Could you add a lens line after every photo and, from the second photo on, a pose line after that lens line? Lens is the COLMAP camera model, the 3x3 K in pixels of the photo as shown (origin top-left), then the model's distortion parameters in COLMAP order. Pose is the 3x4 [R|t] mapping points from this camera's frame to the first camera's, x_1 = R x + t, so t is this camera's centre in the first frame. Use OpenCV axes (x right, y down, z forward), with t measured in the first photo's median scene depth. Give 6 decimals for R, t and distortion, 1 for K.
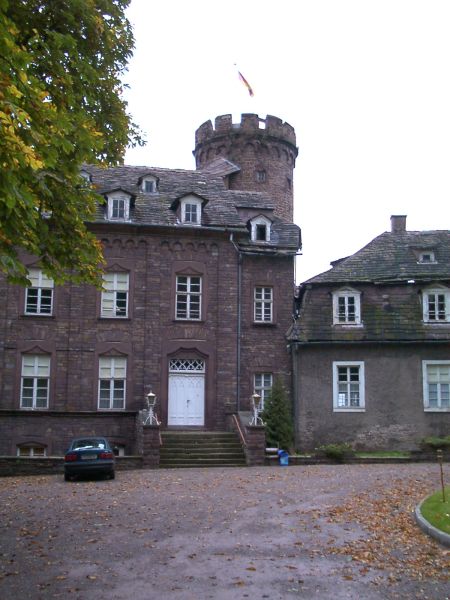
lens RADIAL K [[697.4, 0, 225.9], [0, 697.4, 302.5], [0, 0, 1]] dist [-0.100599, 0.000000]
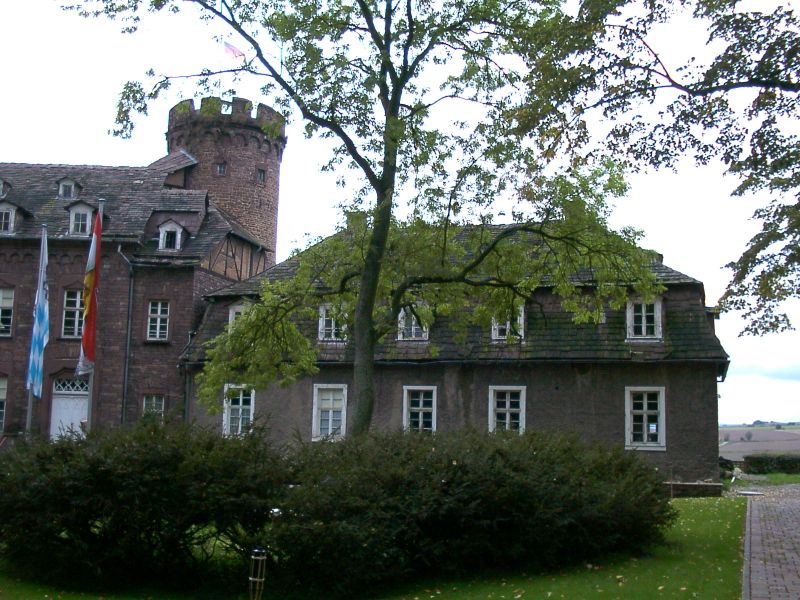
lens RADIAL K [[929.8, 0, 398.9], [0, 929.8, 298.4], [0, 0, 1]] dist [-0.100599, 0.000000]
pose [[0.989737, -0.008147, -0.142668, 0.547489], [0.010112, 0.999864, 0.013052, -0.039198], [0.142542, -0.014361, 0.989685, -0.157852]]
